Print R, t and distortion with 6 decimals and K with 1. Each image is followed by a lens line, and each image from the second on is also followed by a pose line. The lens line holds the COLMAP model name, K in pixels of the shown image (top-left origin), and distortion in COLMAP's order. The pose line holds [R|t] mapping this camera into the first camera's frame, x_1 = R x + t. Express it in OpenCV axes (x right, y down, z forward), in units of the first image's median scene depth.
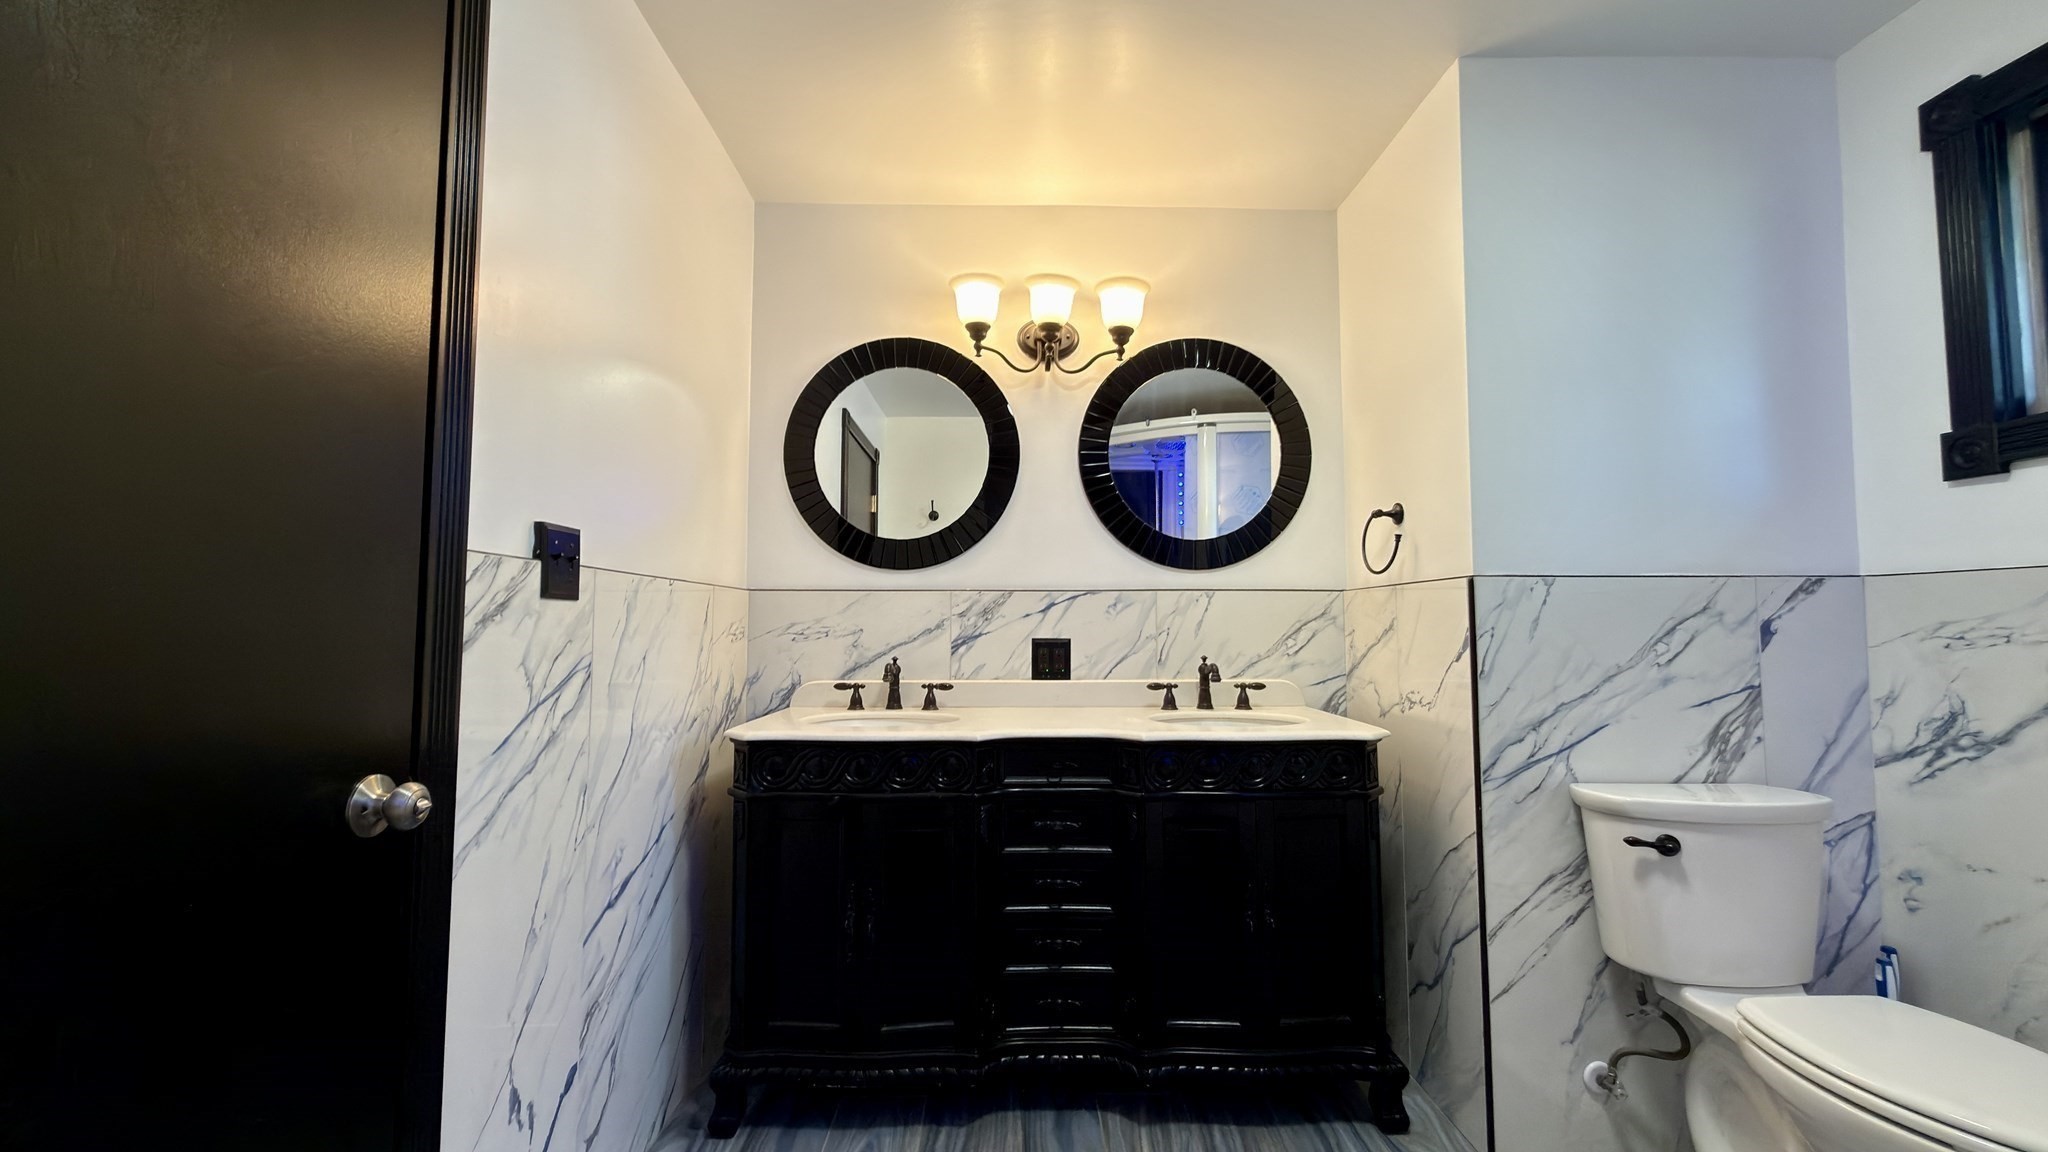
lens RADIAL K [[814.3, 0, 1022.4], [0, 814.3, 575.3], [0, 0, 1]] dist [0.000026, -0.000036]
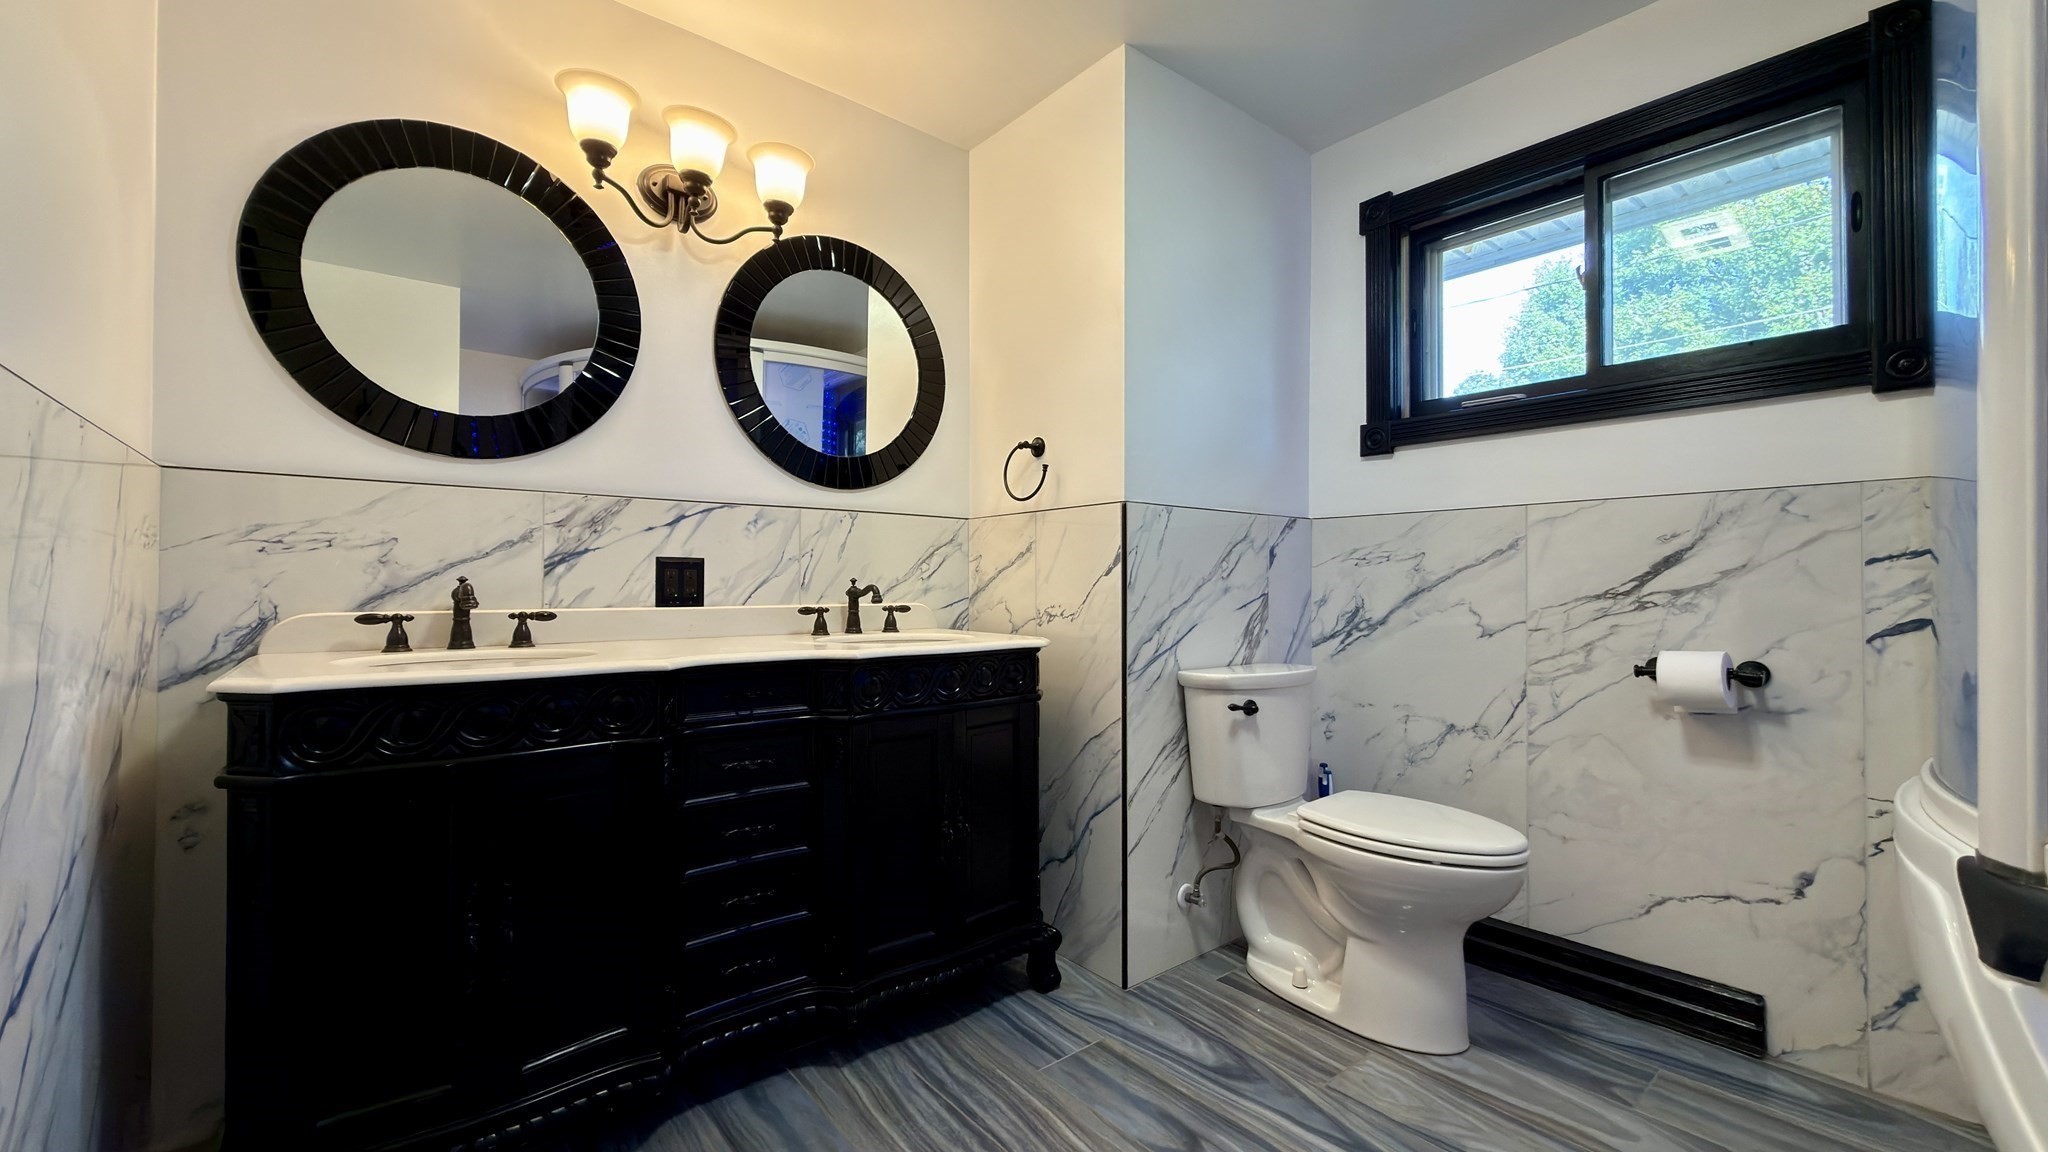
lens RADIAL K [[814.3, 0, 1022.4], [0, 814.3, 575.3], [0, 0, 1]] dist [0.000026, -0.000036]
pose [[0.781564, 0.008735, 0.623764, -0.279790], [-0.039799, 0.998563, 0.035884, 0.068402], [-0.622554, -0.052871, 0.780789, 0.168328]]
